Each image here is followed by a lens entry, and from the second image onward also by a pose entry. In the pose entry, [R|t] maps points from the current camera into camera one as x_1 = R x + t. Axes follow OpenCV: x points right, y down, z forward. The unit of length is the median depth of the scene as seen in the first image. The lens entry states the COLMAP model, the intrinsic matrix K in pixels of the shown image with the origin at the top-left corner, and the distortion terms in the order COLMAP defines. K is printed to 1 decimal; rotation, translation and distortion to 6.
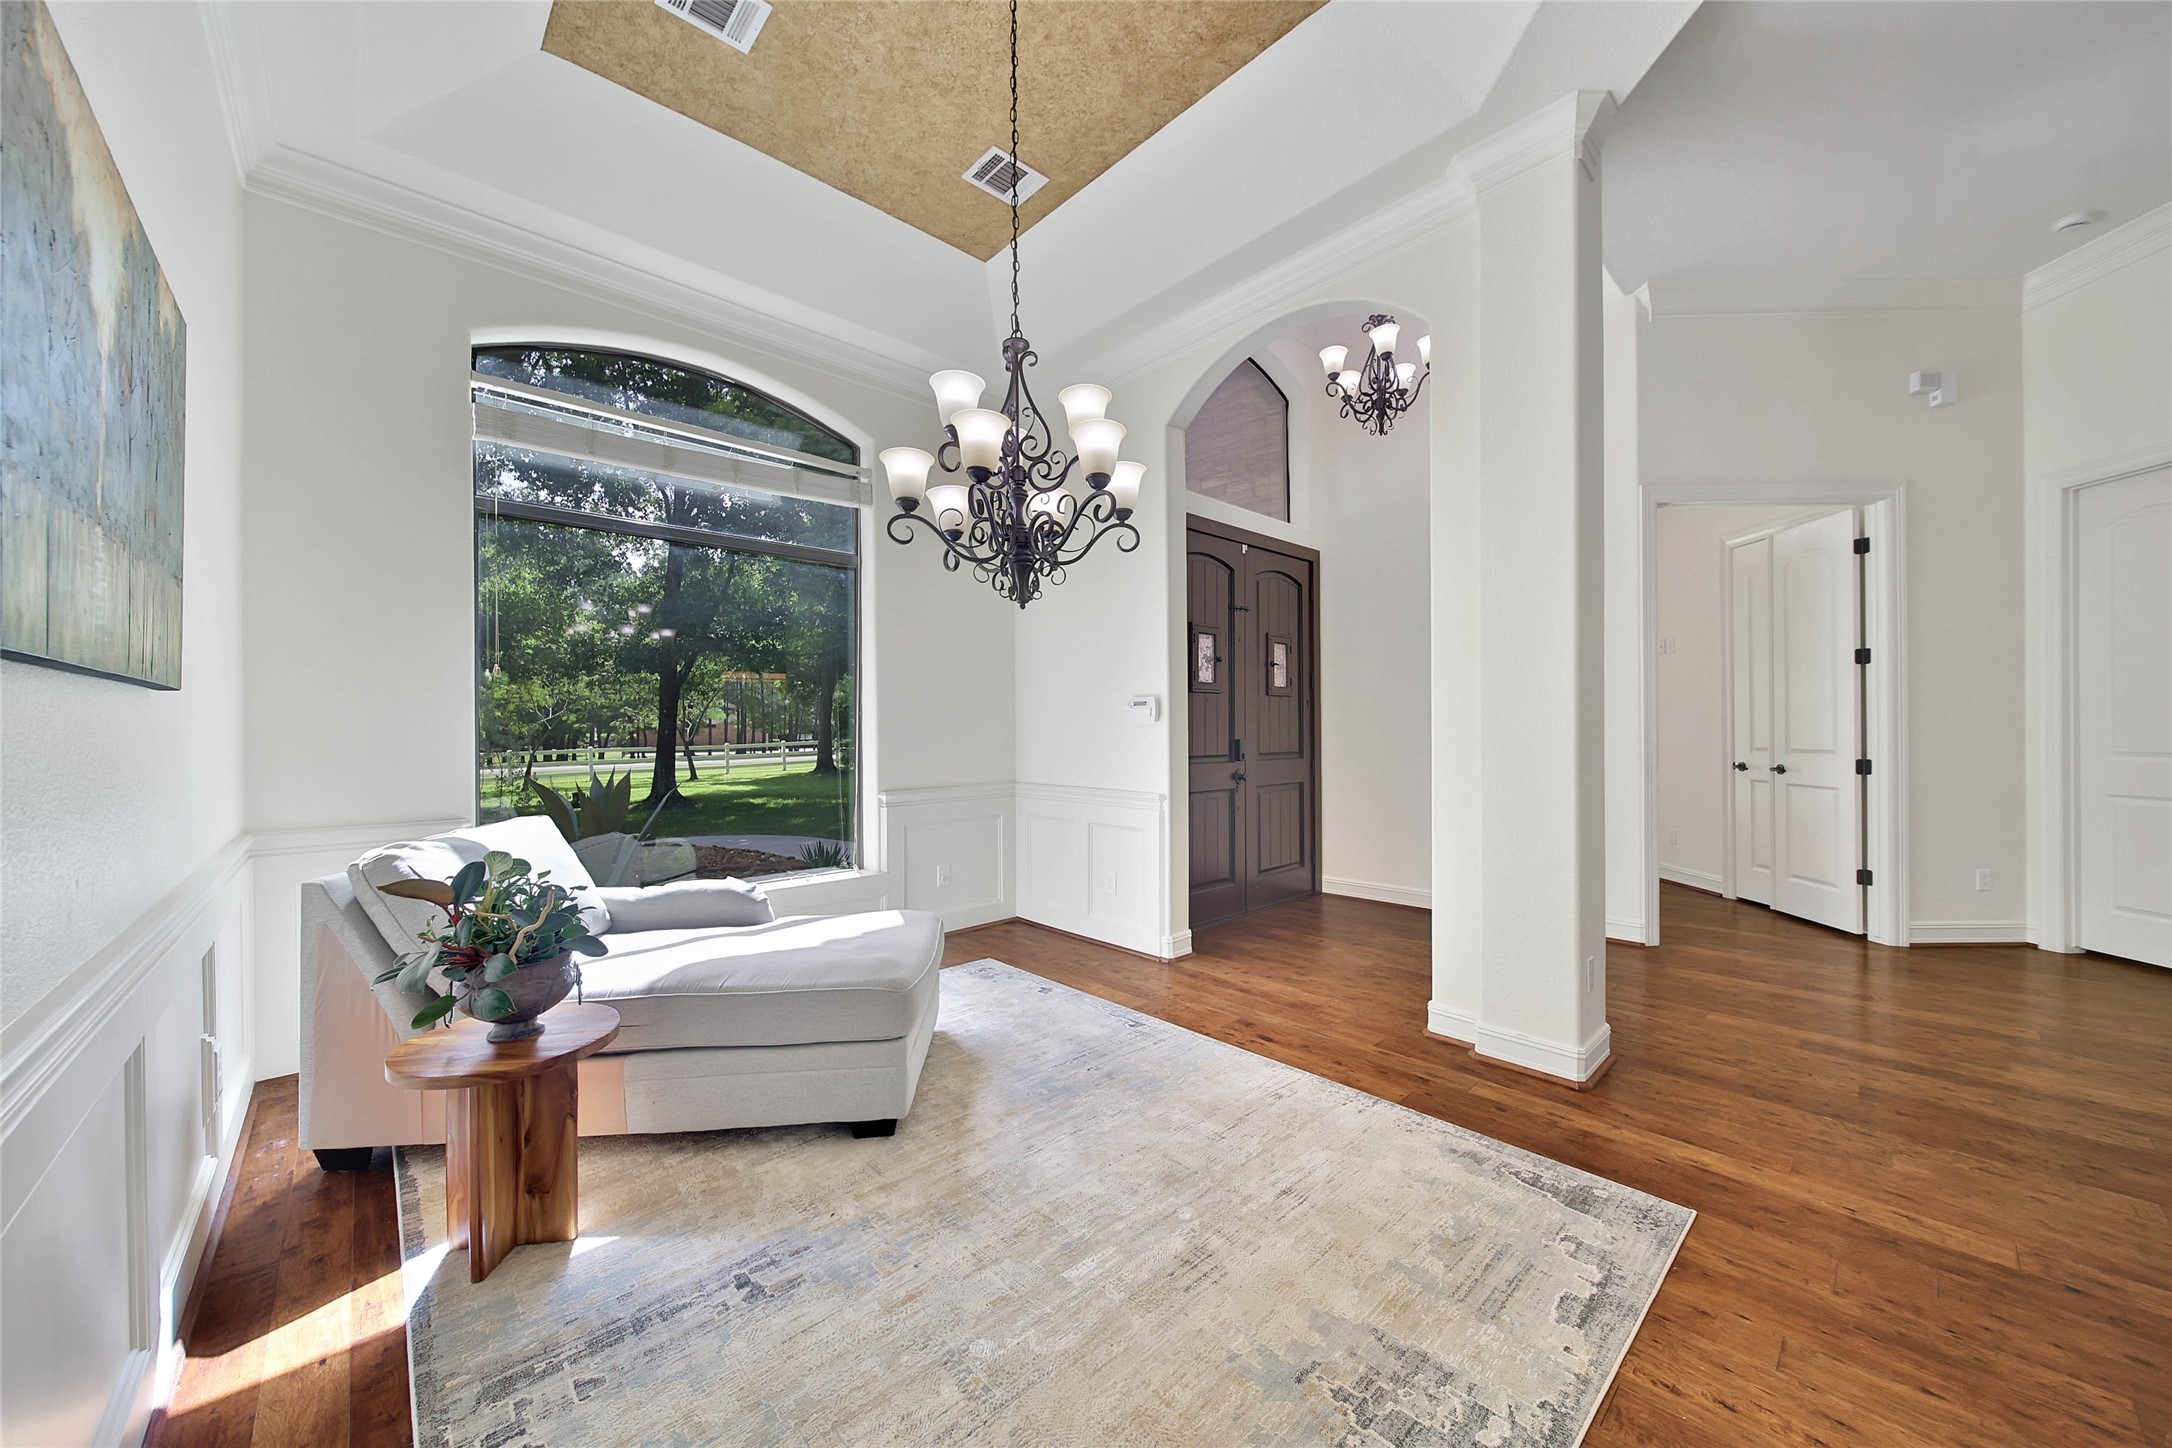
lens RADIAL K [[776.4, 0, 1090.5], [0, 776.4, 729.2], [0, 0, 1]] dist [-0.000443, -0.000022]
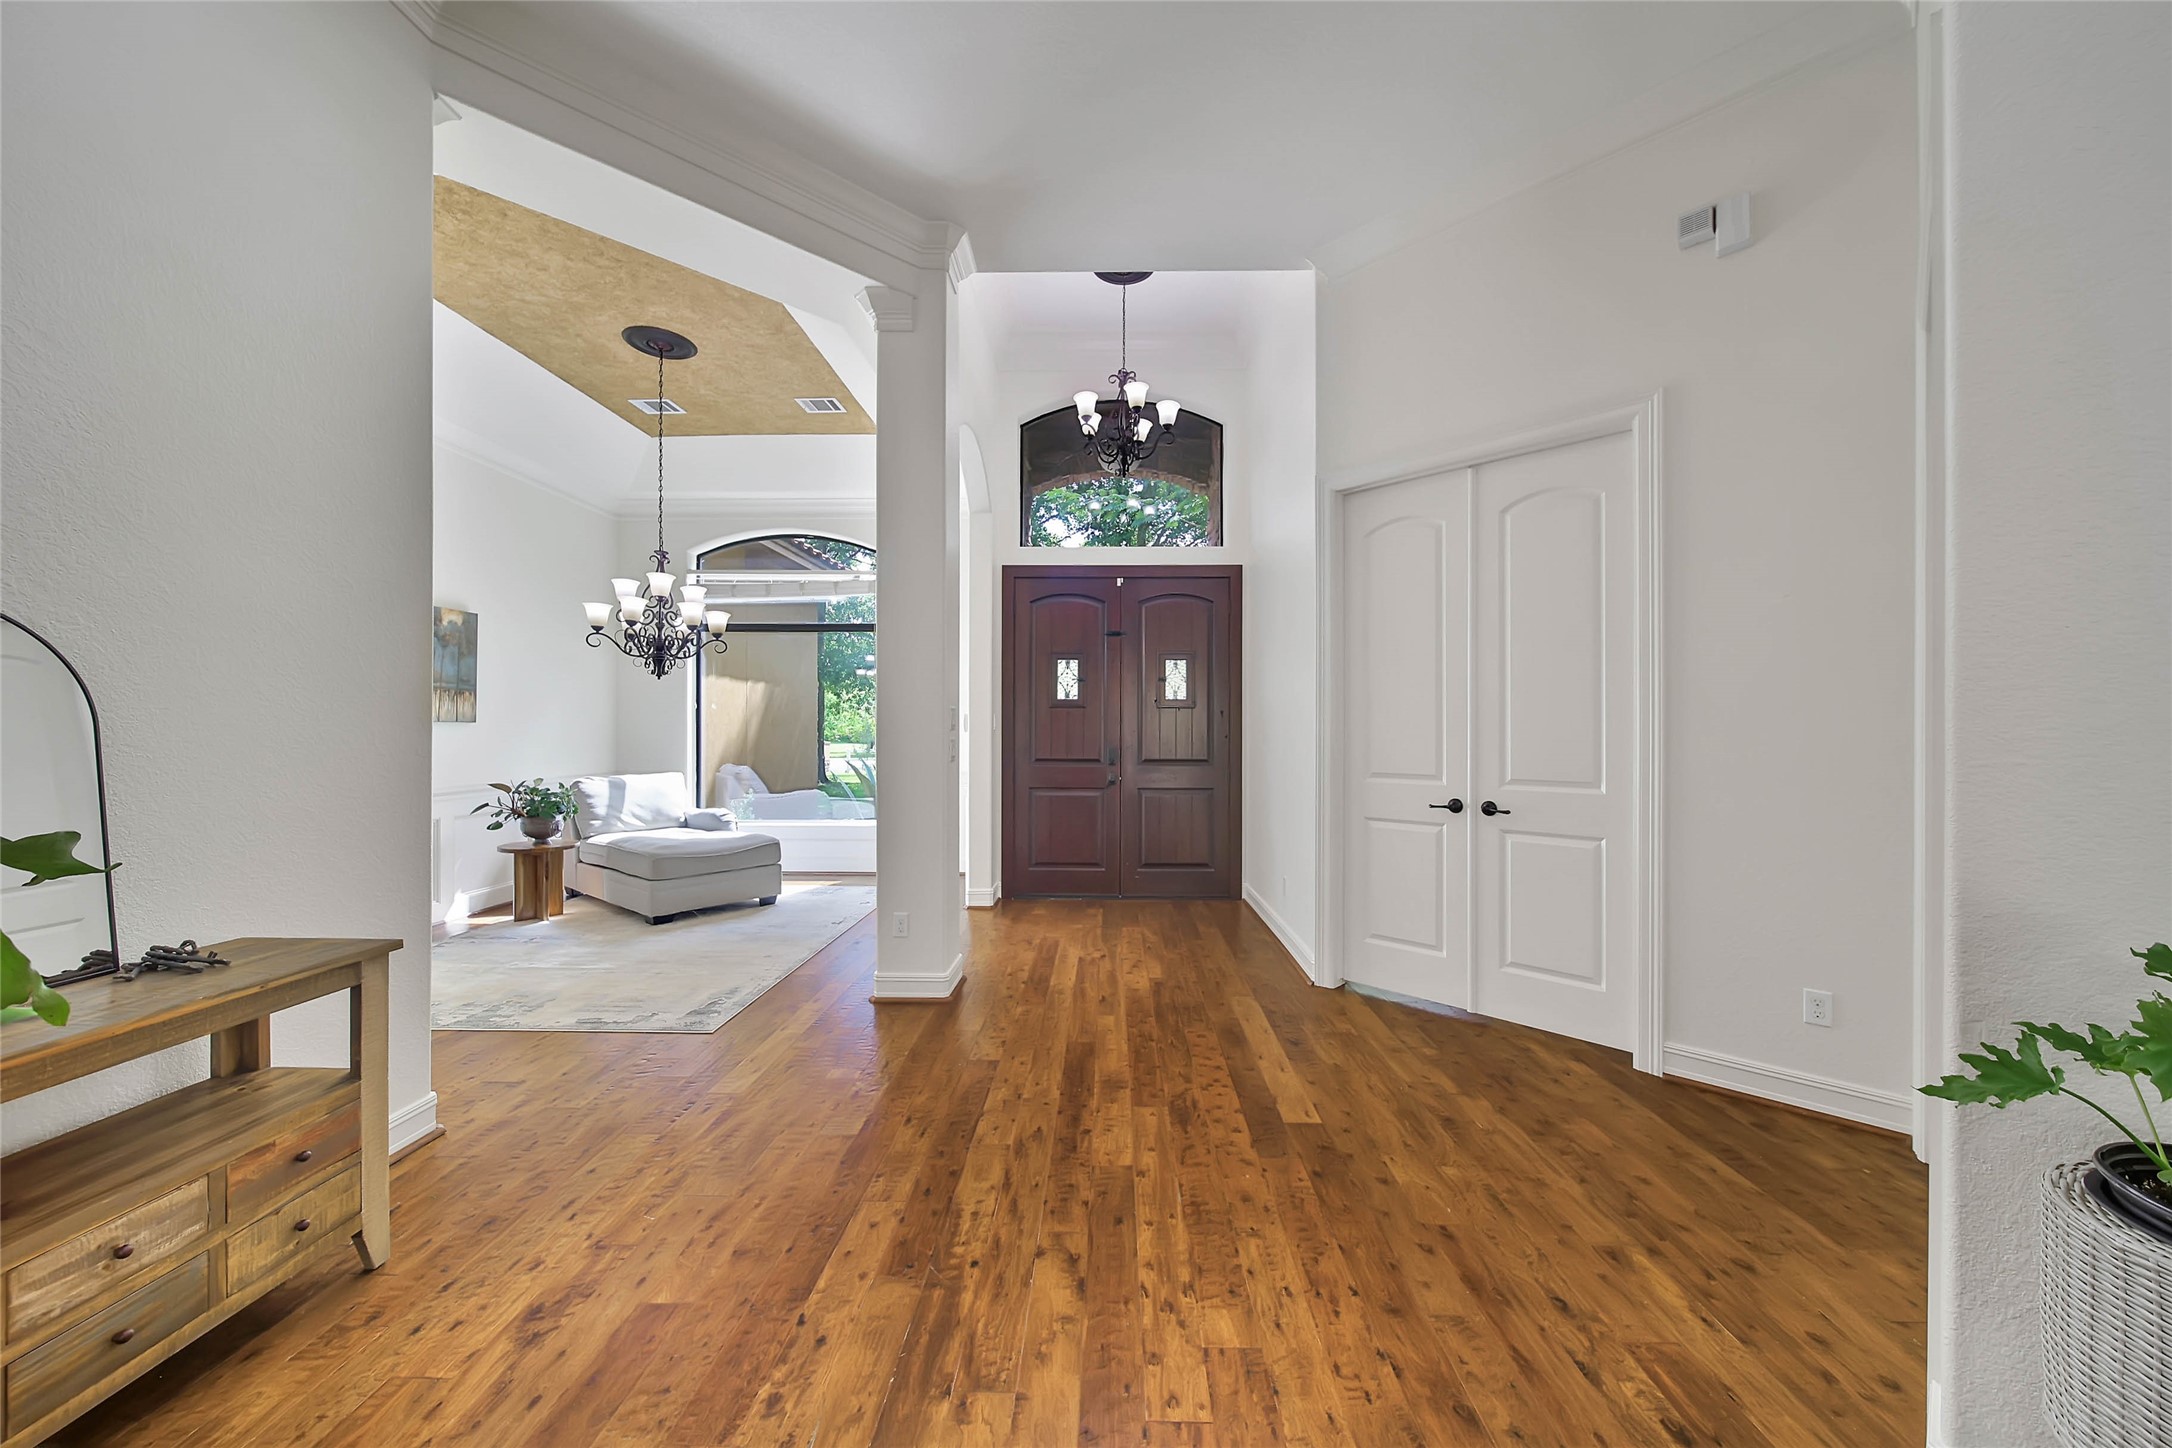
lens RADIAL K [[776.4, 0, 1090.5], [0, 776.4, 729.2], [0, 0, 1]] dist [-0.000443, -0.000022]
pose [[0.711708, 0.005174, -0.702457, 2.132684], [-0.006942, 0.999976, 0.000332, -0.027924], [0.702442, 0.004641, 0.711726, 0.323892]]
